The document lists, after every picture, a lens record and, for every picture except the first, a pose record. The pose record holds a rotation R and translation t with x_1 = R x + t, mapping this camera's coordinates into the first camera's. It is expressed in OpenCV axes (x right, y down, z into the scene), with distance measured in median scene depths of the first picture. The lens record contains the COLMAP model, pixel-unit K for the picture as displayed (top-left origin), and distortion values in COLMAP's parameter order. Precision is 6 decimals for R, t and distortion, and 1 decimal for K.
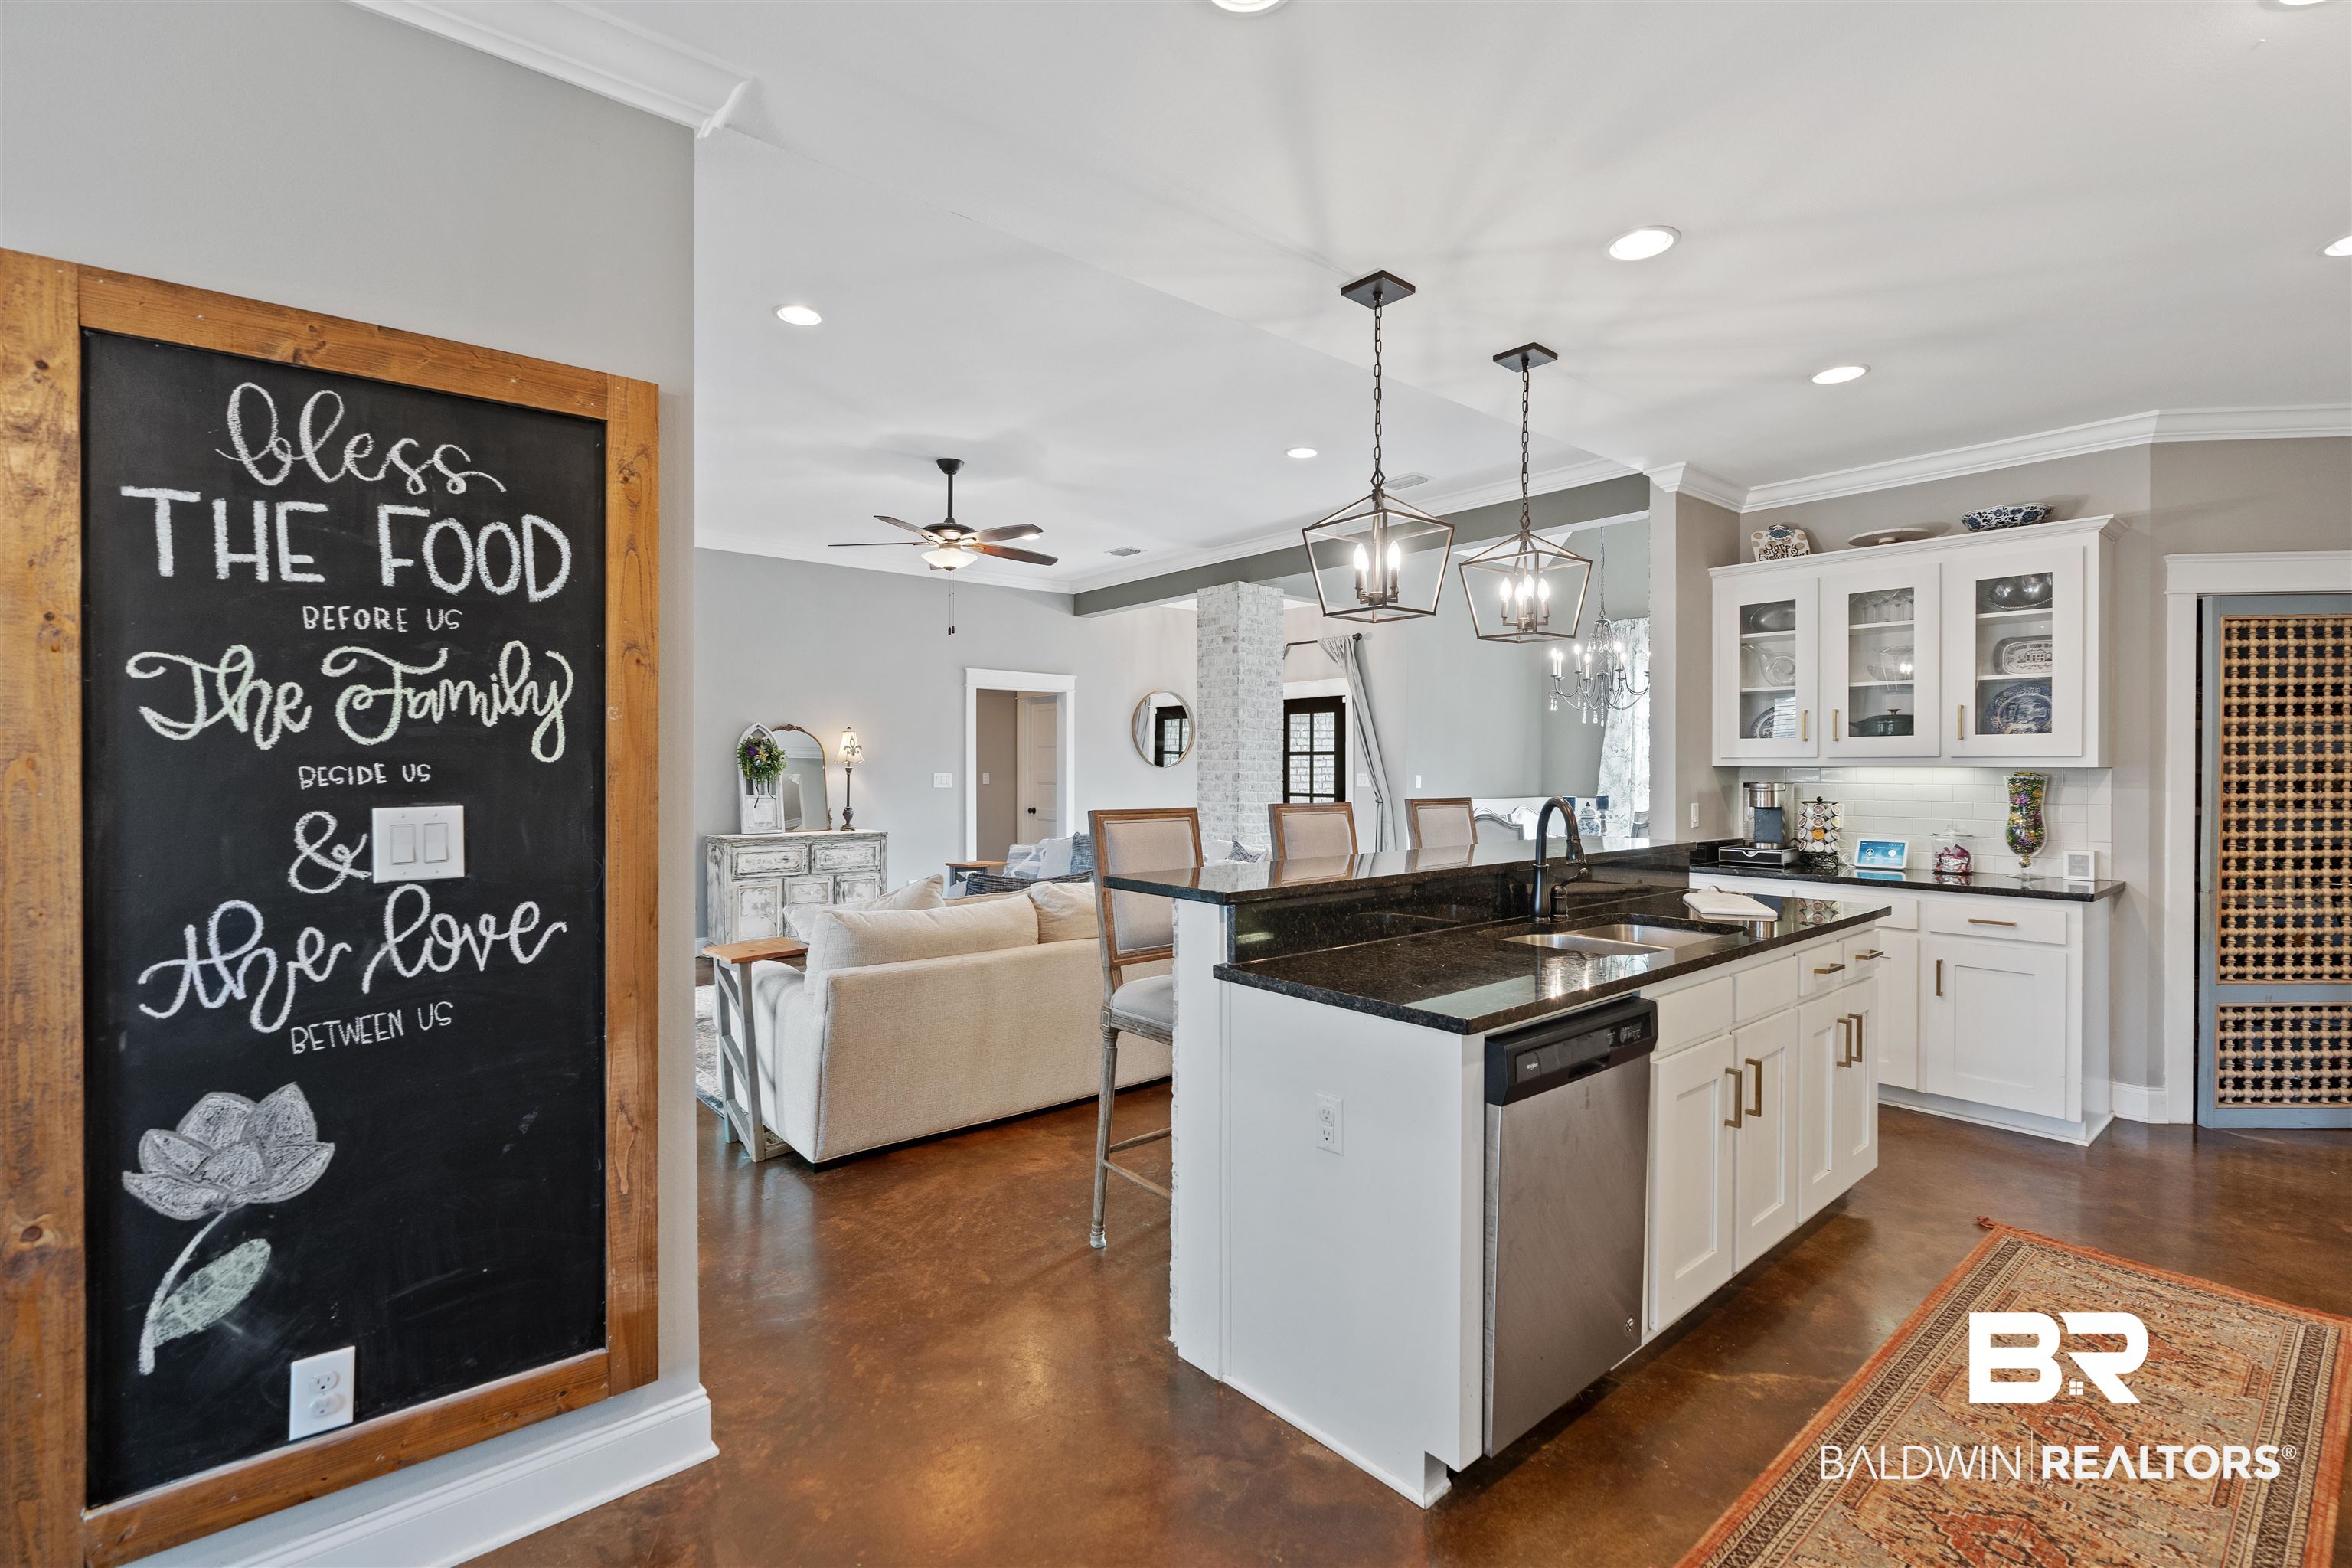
lens RADIAL K [[1055.3, 0, 1175.3], [0, 1055.3, 770.8], [0, 0, 1]] dist [-0.000202, 0.000823]
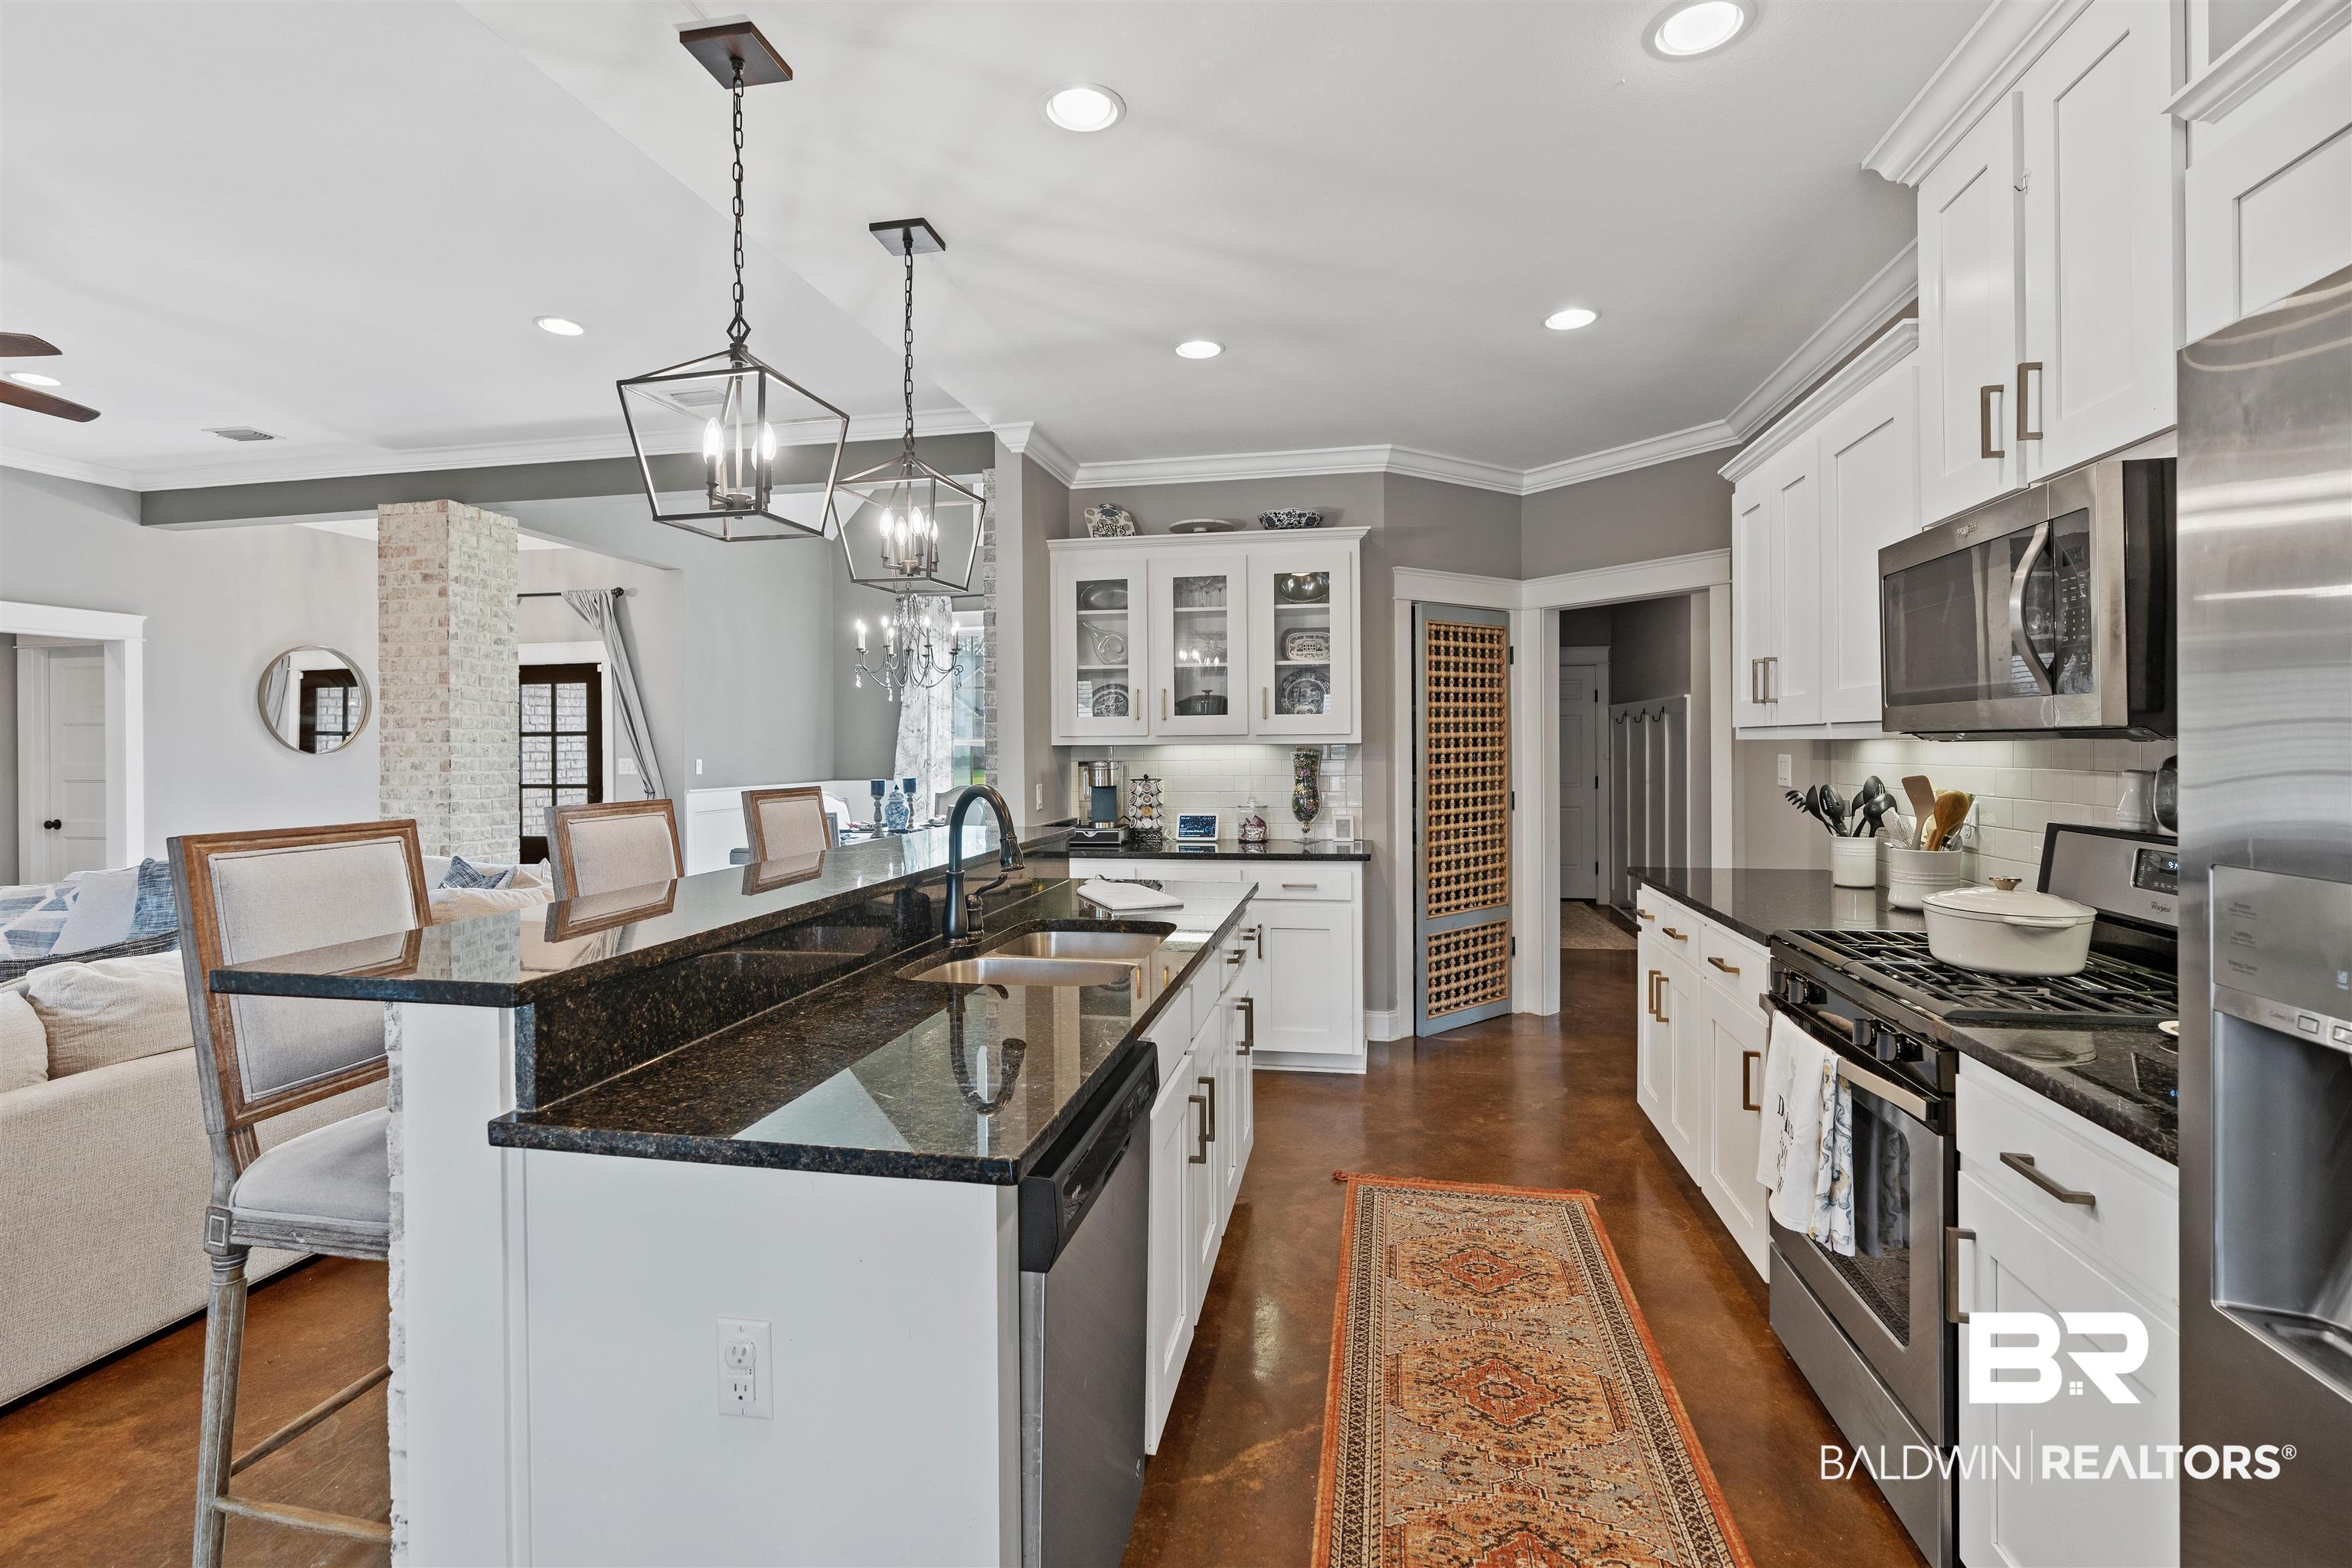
lens RADIAL K [[1063.7, 0, 1173.6], [0, 1063.7, 745.2], [0, 0, 1]] dist [-0.011179, 0.003629]
pose [[0.780371, -0.007574, 0.625271, -0.013066], [0.012123, 0.999922, -0.003017, -0.000180], [-0.625200, 0.009934, 0.780402, 0.178074]]
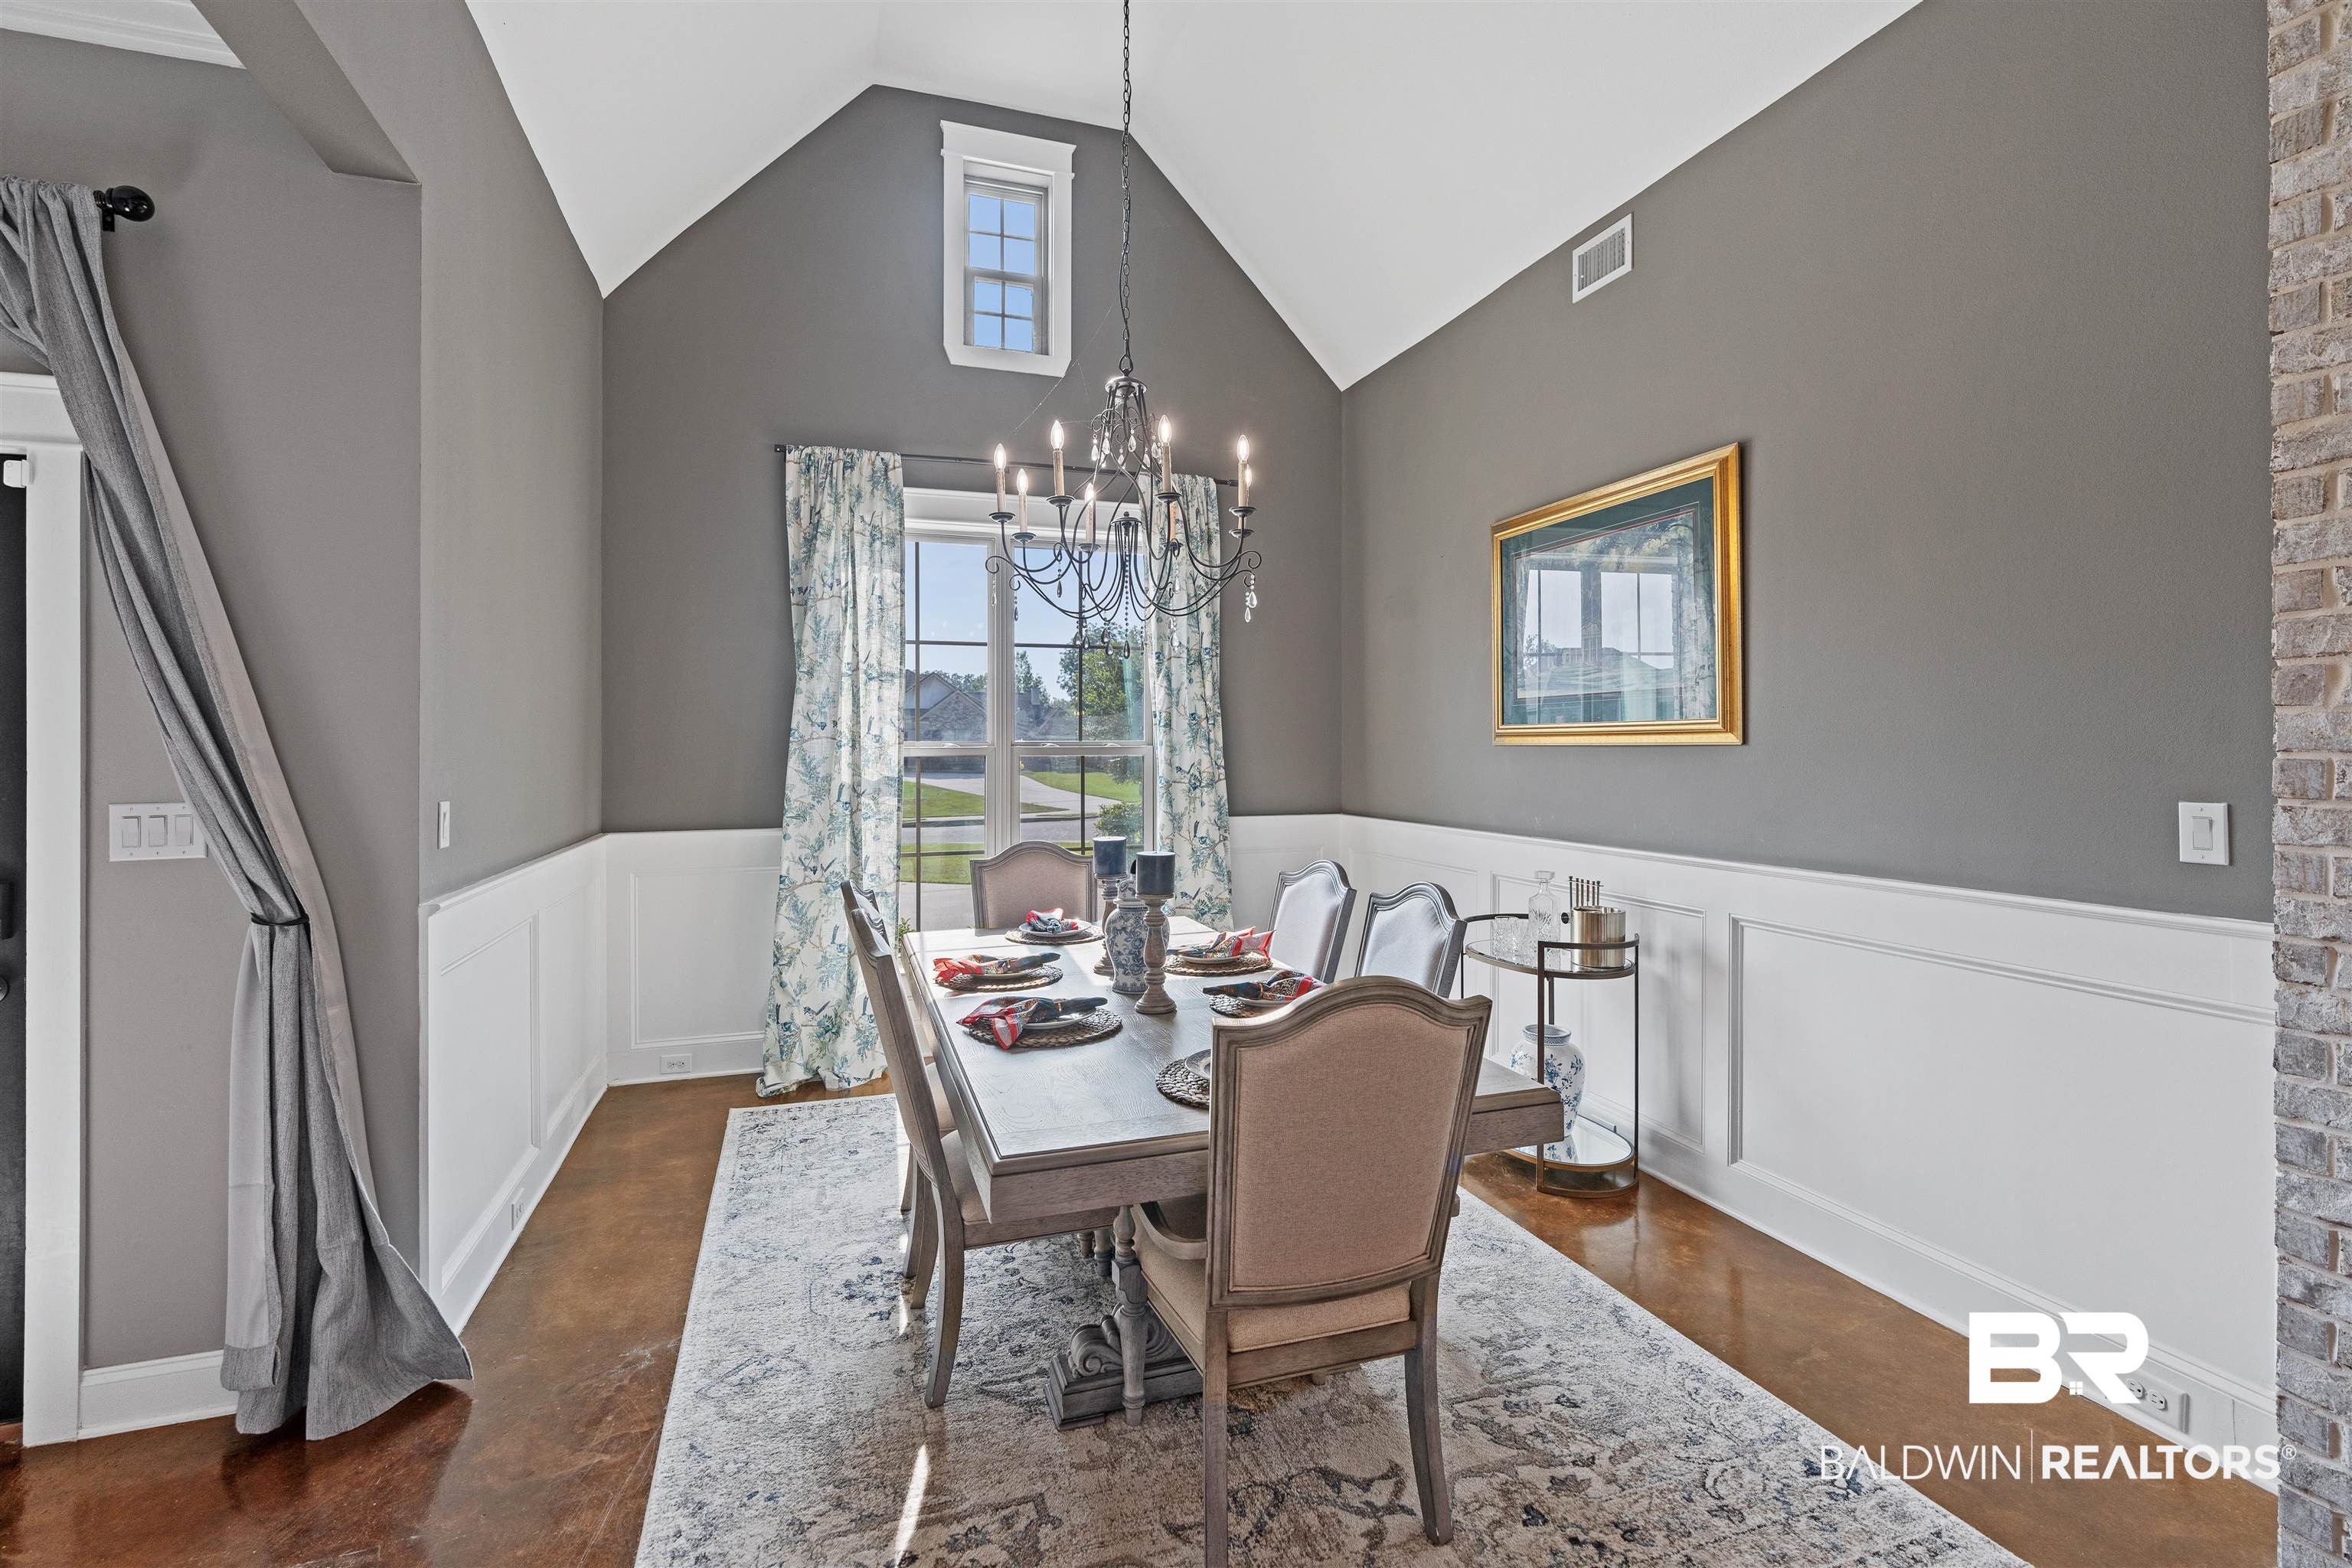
lens RADIAL K [[1063.7, 0, 1173.6], [0, 1063.7, 745.2], [0, 0, 1]] dist [-0.011179, 0.003629]
pose [[0.364056, 0.001630, 0.931375, 0.086182], [0.007083, 0.999965, -0.004519, -0.014846], [-0.931350, 0.008242, 0.364032, 1.422304]]
